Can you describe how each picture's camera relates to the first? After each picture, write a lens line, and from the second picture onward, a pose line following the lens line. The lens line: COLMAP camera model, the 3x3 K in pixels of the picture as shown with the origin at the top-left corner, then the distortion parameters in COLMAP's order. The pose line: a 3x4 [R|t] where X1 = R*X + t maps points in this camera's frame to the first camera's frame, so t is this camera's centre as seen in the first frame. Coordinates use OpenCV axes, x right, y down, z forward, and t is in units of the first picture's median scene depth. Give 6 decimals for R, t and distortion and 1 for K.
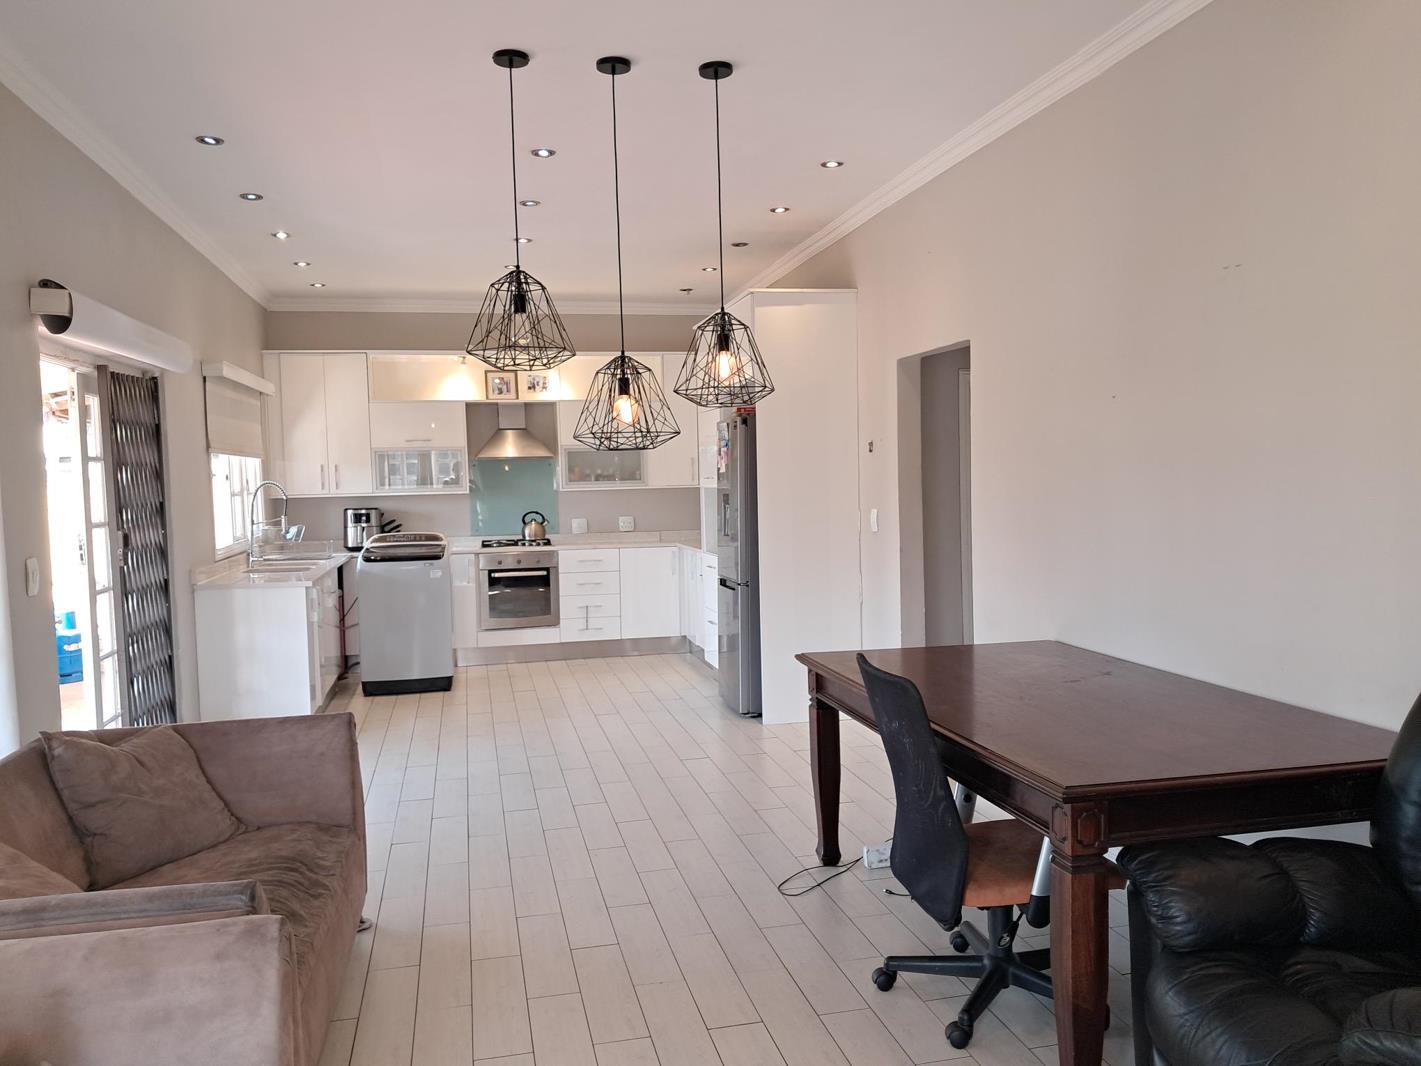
lens RADIAL K [[1112.6, 0, 716.7], [0, 1112.6, 541.2], [0, 0, 1]] dist [0.114739, -0.195027]
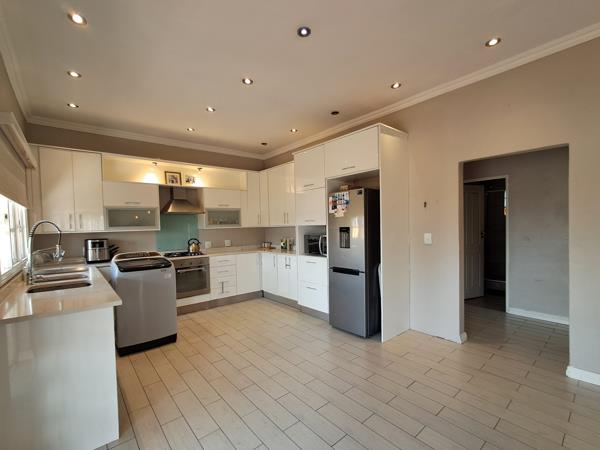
lens RADIAL K [[272.9, 0, 299.4], [0, 272.9, 233.2], [0, 0, 1]] dist [-0.002872, 0.000048]
pose [[0.886098, -0.012495, 0.463330, -0.228964], [0.031509, 0.998948, -0.033319, -0.013714], [-0.462426, 0.044123, 0.885559, 0.460203]]
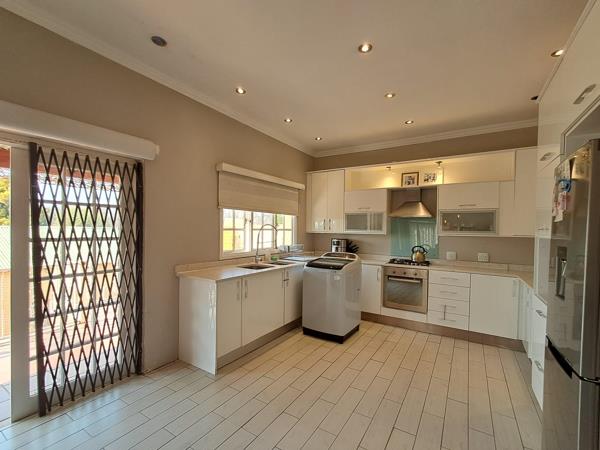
lens RADIAL K [[272.9, 0, 299.4], [0, 272.9, 233.2], [0, 0, 1]] dist [-0.002872, 0.000048]
pose [[0.711621, 0.045324, -0.701100, 0.008080], [-0.075940, 0.997032, -0.012624, -0.027291], [0.698447, 0.062225, 0.712951, 0.553859]]
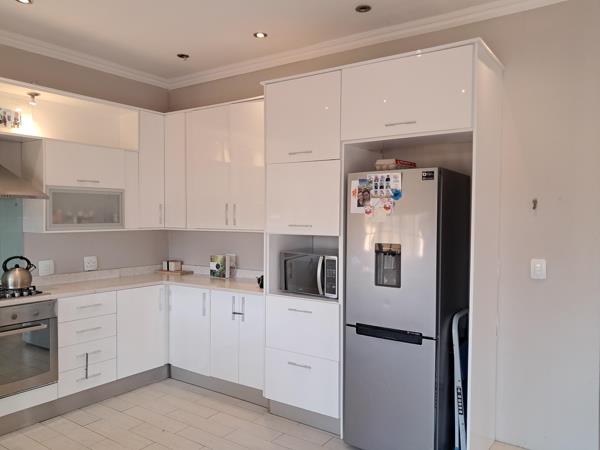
lens RADIAL K [[469.8, 0, 302.6], [0, 469.8, 228.4], [0, 0, 1]] dist [0.114739, -0.195027]
pose [[0.736538, 0.009115, 0.676335, -0.258948], [0.015217, 0.999433, -0.030040, -0.034612], [-0.676225, 0.032417, 0.735981, 0.568878]]
